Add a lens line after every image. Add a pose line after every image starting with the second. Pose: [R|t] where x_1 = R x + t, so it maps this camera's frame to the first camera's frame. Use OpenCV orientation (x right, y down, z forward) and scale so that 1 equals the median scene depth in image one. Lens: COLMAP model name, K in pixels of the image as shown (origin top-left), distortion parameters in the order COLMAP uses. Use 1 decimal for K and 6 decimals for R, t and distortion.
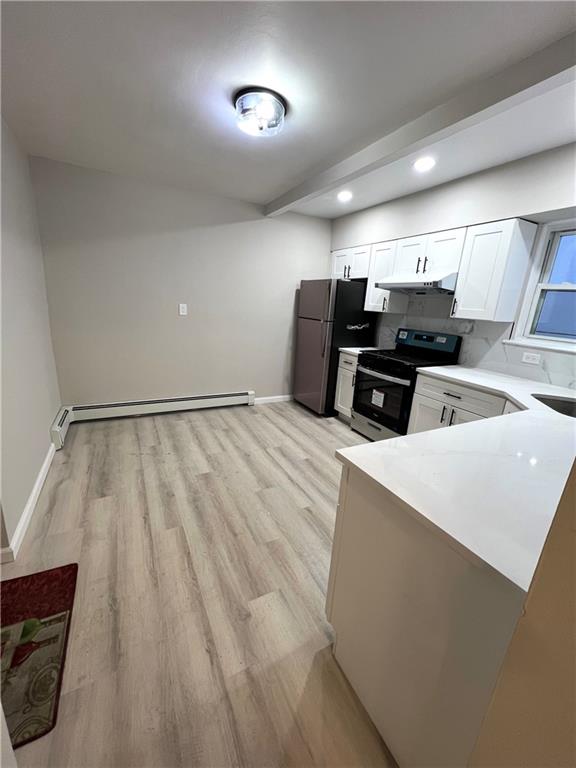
lens RADIAL K [[307.5, 0, 286.8], [0, 307.5, 385.2], [0, 0, 1]] dist [-0.000429, -0.000239]
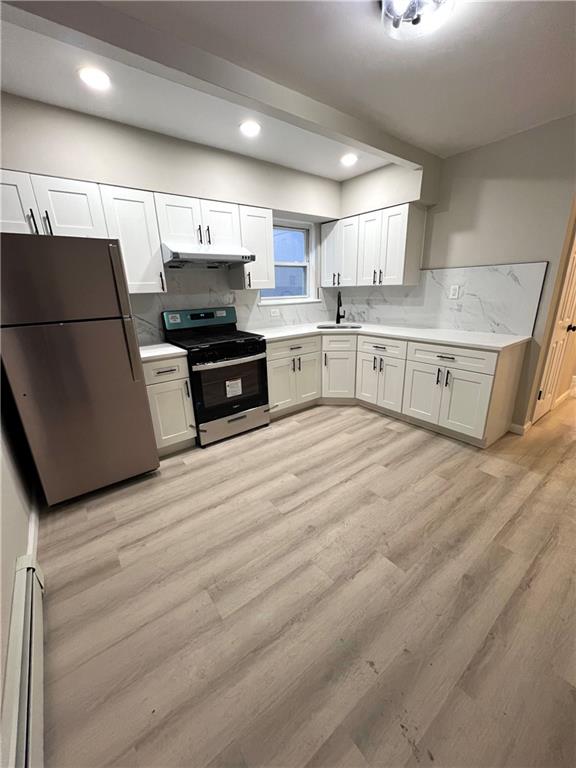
lens RADIAL K [[307.5, 0, 288.9], [0, 307.5, 384.6], [0, 0, 1]] dist [-0.000429, -0.000239]
pose [[-0.177703, -0.347847, 0.920556, -0.606400], [0.282304, 0.878109, 0.386303, -0.292831], [-0.942723, 0.328524, -0.057844, 0.996127]]
